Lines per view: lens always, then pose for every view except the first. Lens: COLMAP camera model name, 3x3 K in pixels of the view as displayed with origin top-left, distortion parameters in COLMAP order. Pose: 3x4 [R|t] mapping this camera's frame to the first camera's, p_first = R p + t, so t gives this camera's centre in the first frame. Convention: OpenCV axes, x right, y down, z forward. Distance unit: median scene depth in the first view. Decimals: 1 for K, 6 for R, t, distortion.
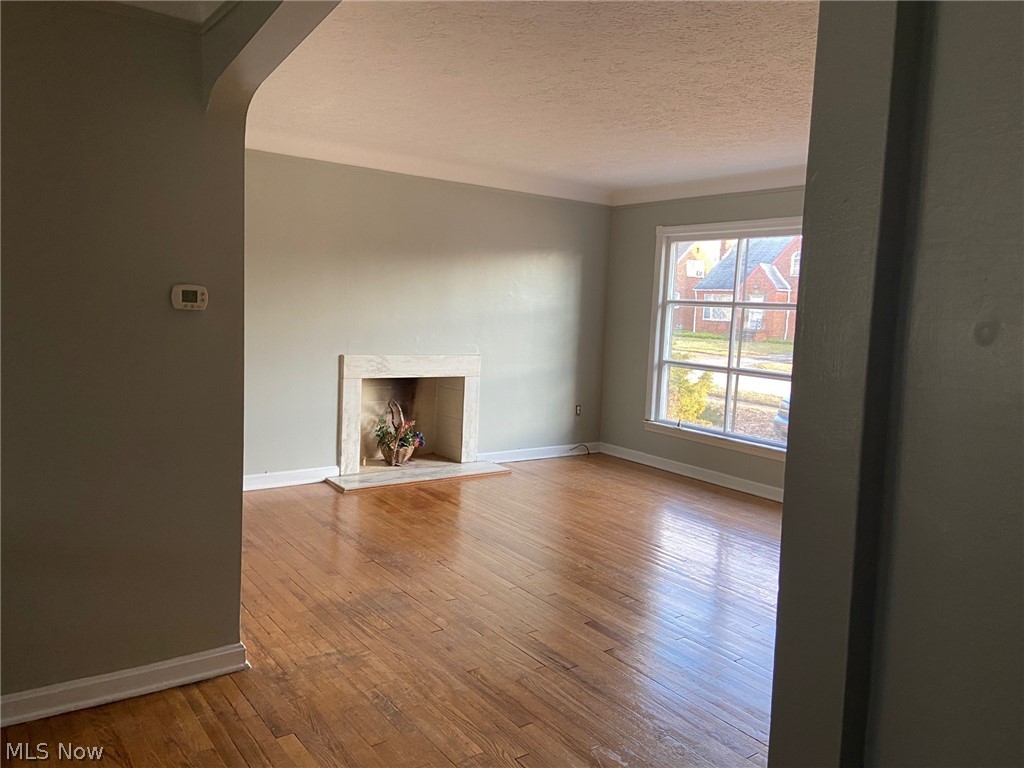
lens RADIAL K [[782.7, 0, 512.0], [0, 782.7, 384.0], [0, 0, 1]] dist [0.069848, -0.001137]
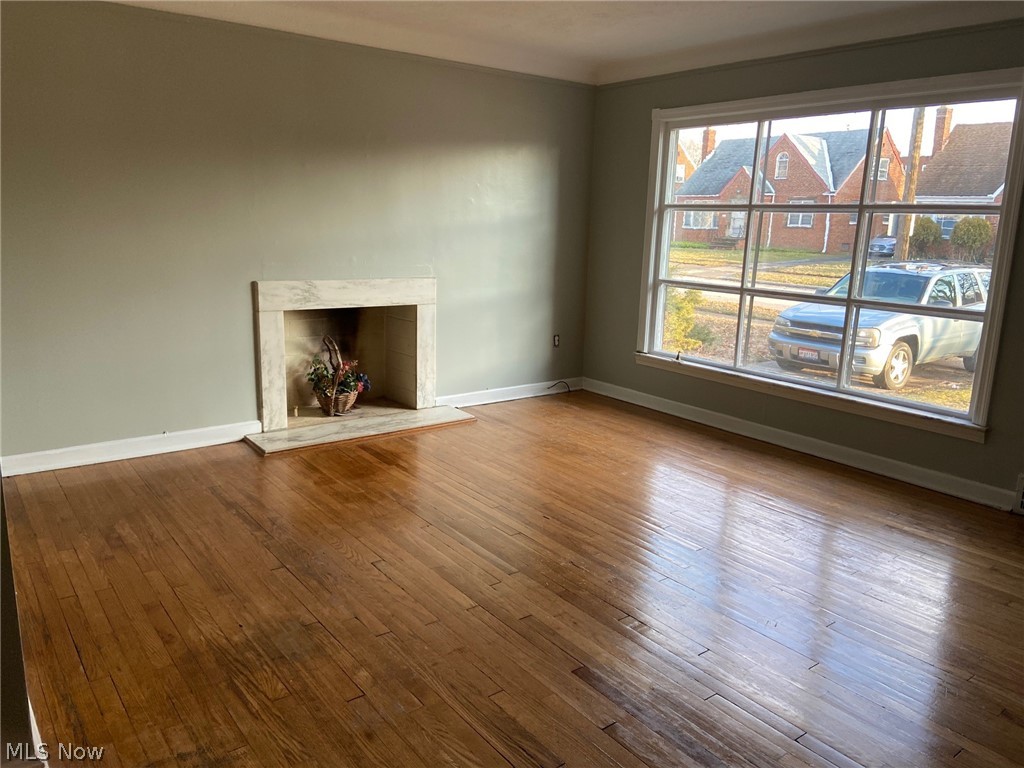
lens RADIAL K [[782.7, 0, 512.0], [0, 782.7, 384.0], [0, 0, 1]] dist [0.069848, -0.001137]
pose [[0.999373, -0.022469, 0.027376, 0.015108], [0.019314, 0.993690, 0.110489, -0.016637], [-0.029686, -0.109891, 0.993500, 0.192768]]
